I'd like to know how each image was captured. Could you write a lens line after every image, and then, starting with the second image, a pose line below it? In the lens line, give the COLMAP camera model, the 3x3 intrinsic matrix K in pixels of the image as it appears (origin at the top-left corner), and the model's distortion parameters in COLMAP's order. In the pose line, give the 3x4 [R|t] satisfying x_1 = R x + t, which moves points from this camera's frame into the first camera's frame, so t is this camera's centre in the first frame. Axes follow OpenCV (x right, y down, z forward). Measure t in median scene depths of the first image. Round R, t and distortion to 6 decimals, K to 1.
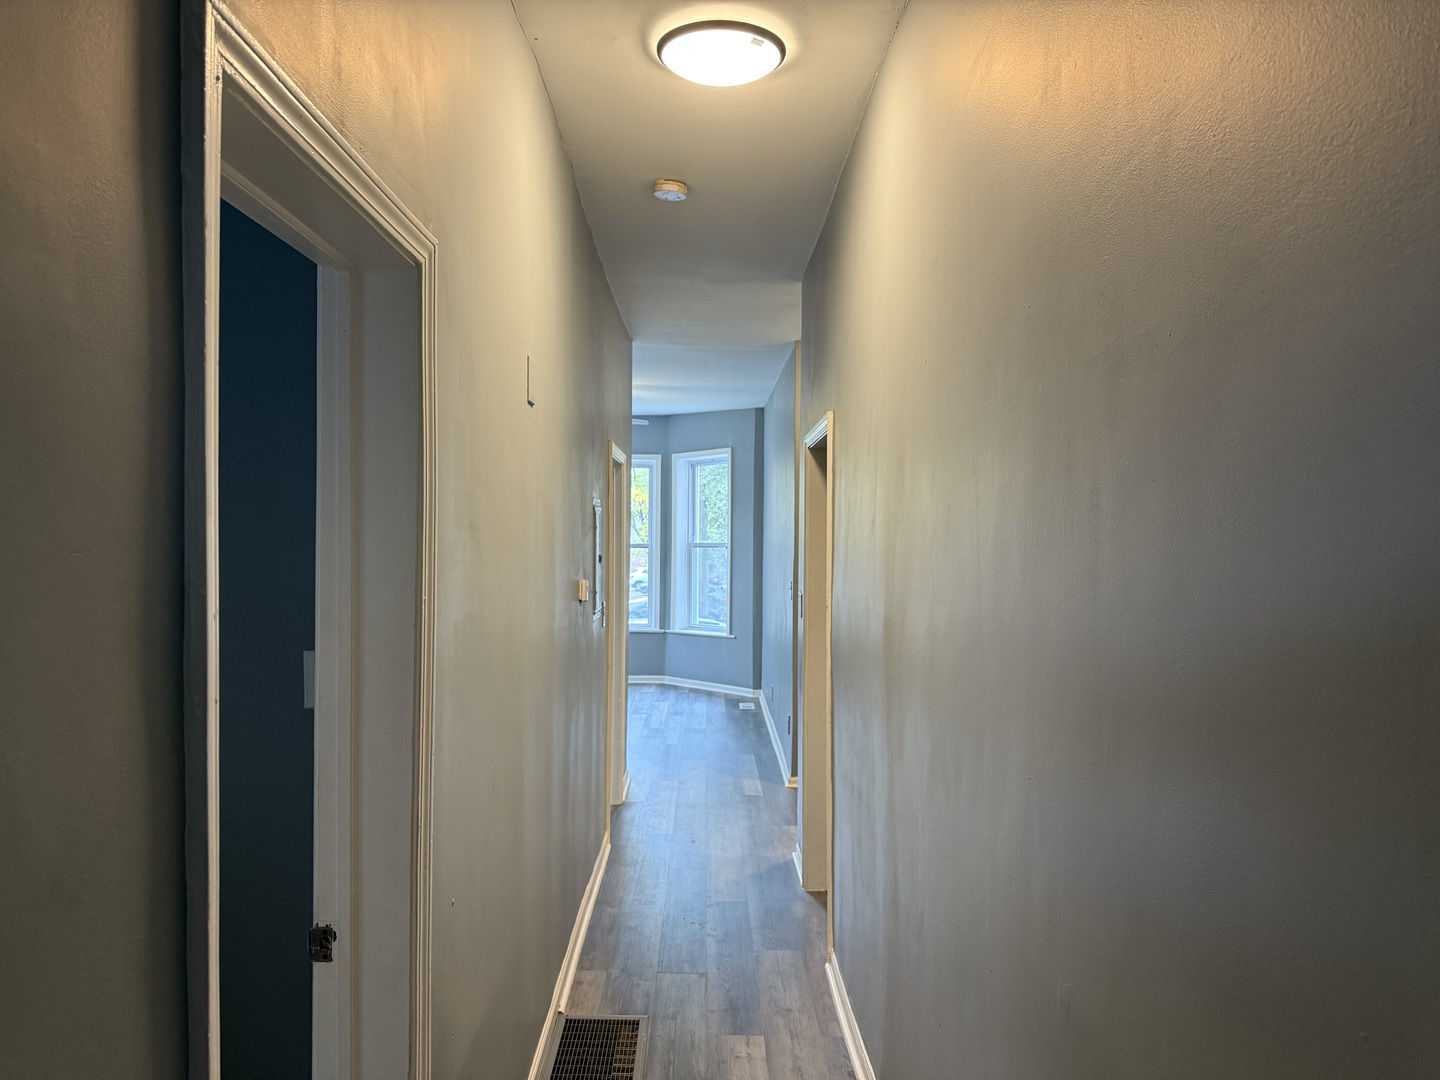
lens RADIAL K [[996.0, 0, 720.0], [0, 996.0, 540.0], [0, 0, 1]] dist [-0.000049, -0.000117]
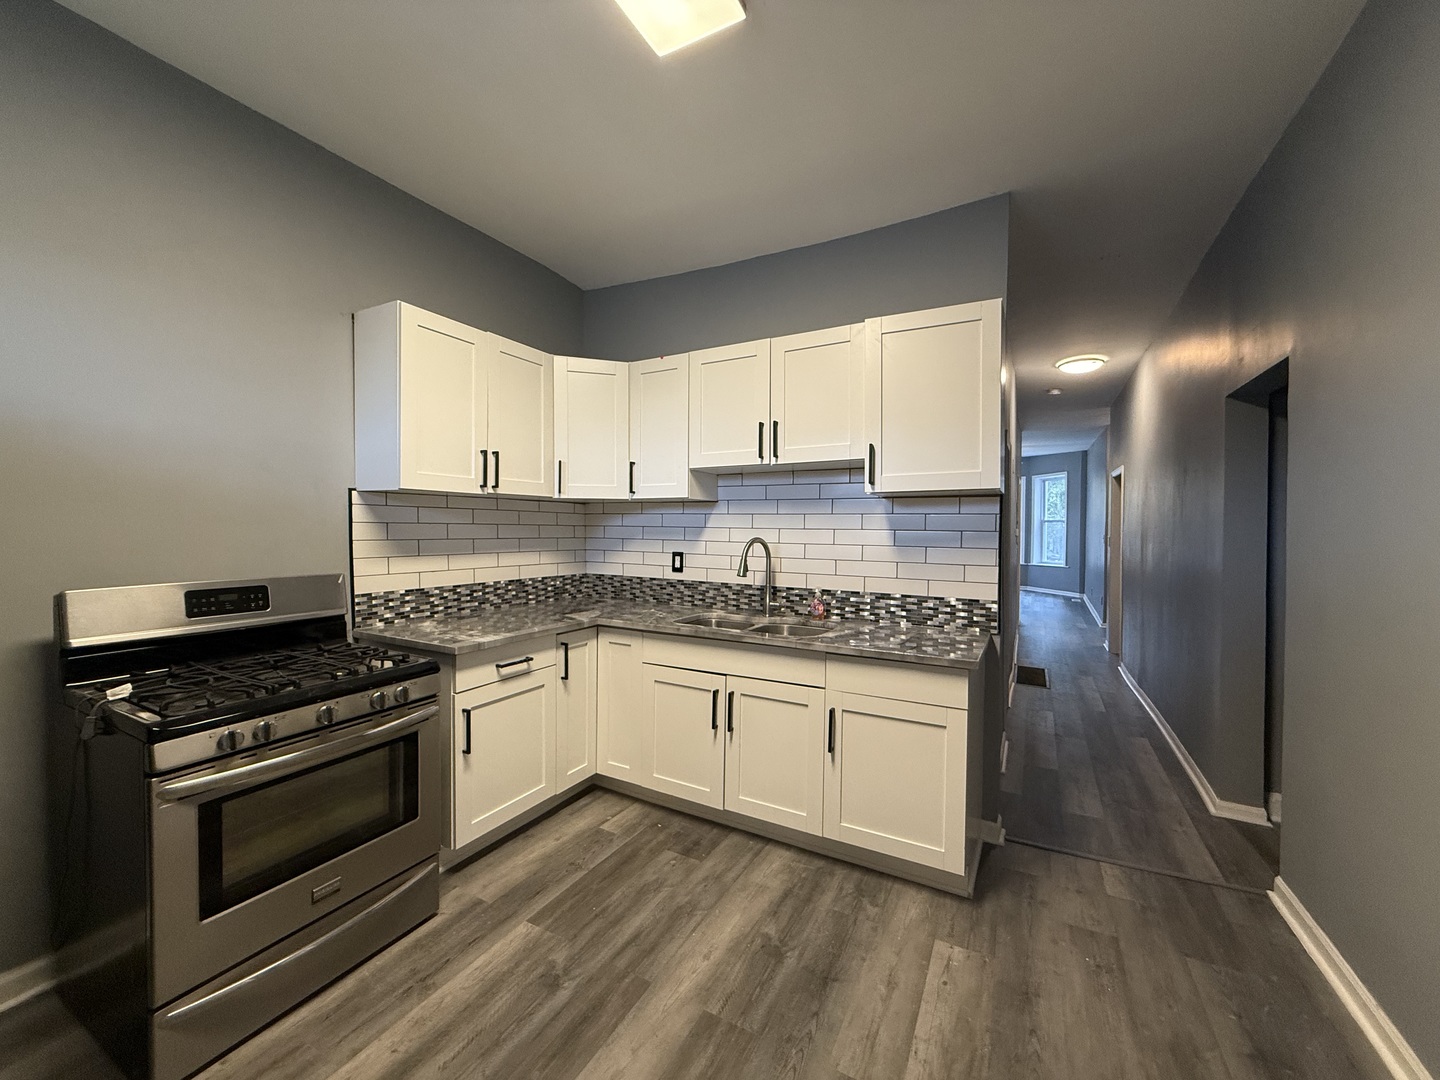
lens RADIAL K [[574.5, 0, 720.0], [0, 574.5, 540.0], [0, 0, 1]] dist [0.001460, 0.000120]
pose [[0.870766, 0.006350, -0.491656, -0.027620], [0.006675, 0.999672, 0.024734, 0.010370], [0.491652, -0.024820, 0.870438, -0.339815]]
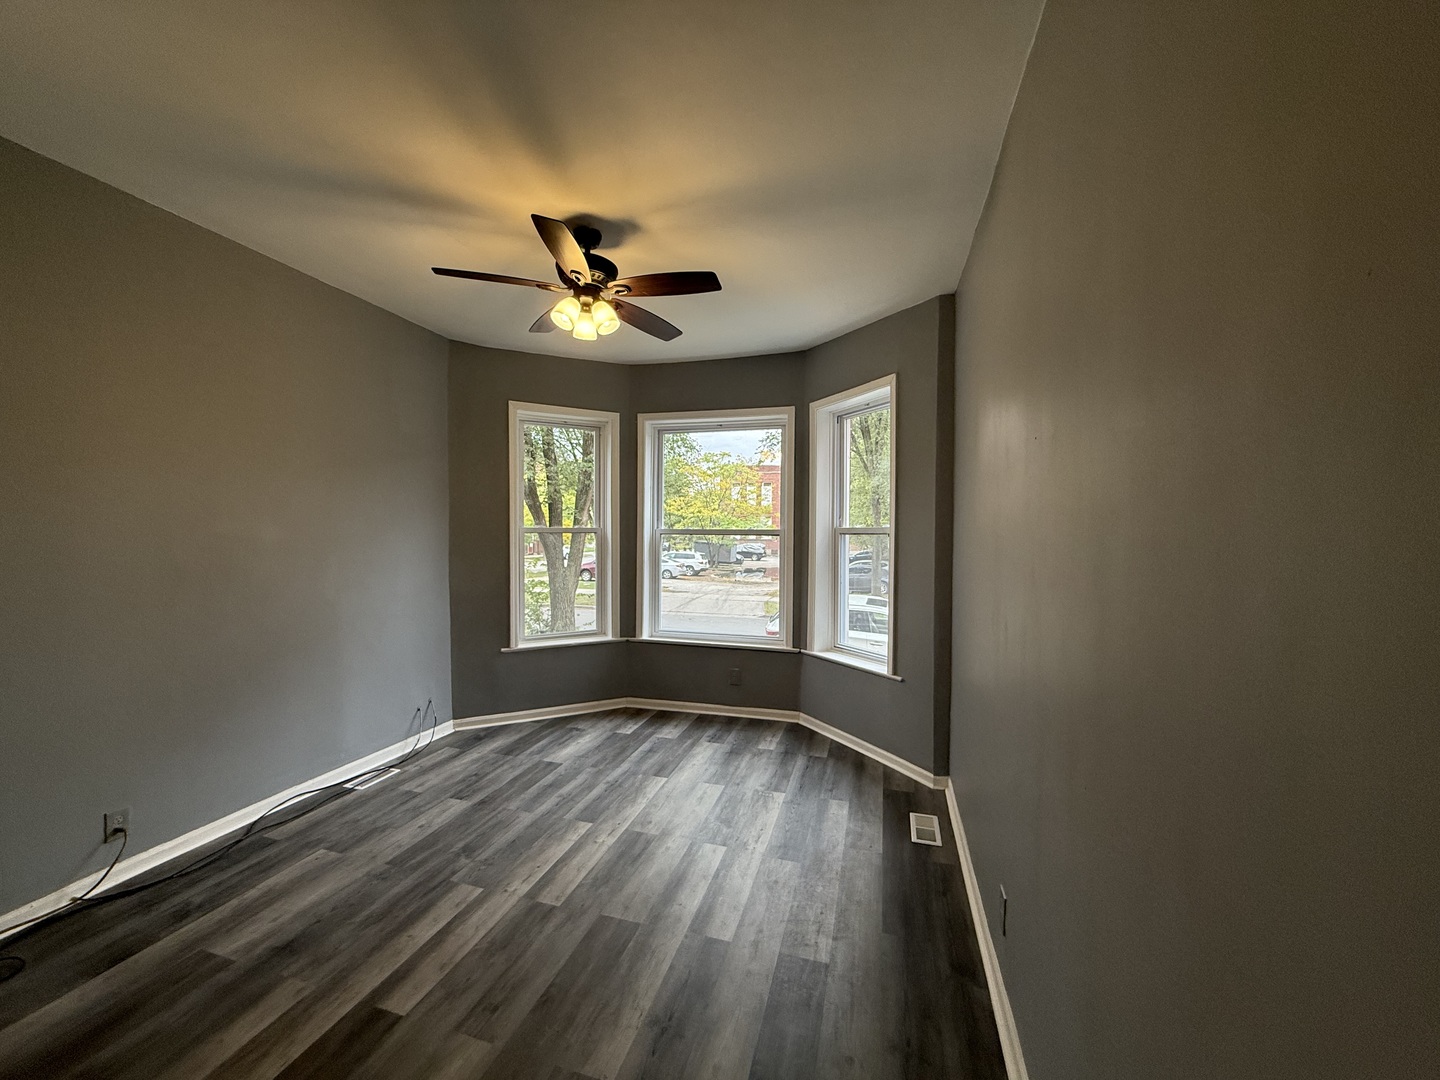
lens RADIAL K [[573.5, 0, 717.0], [0, 573.5, 547.8], [0, 0, 1]] dist [0.002799, 0.000379]
pose [[0.955272, 0.000349, -0.295728, 0.010839], [0.008256, 0.999578, 0.027849, 0.005592], [0.295613, -0.029045, 0.954866, 0.635909]]
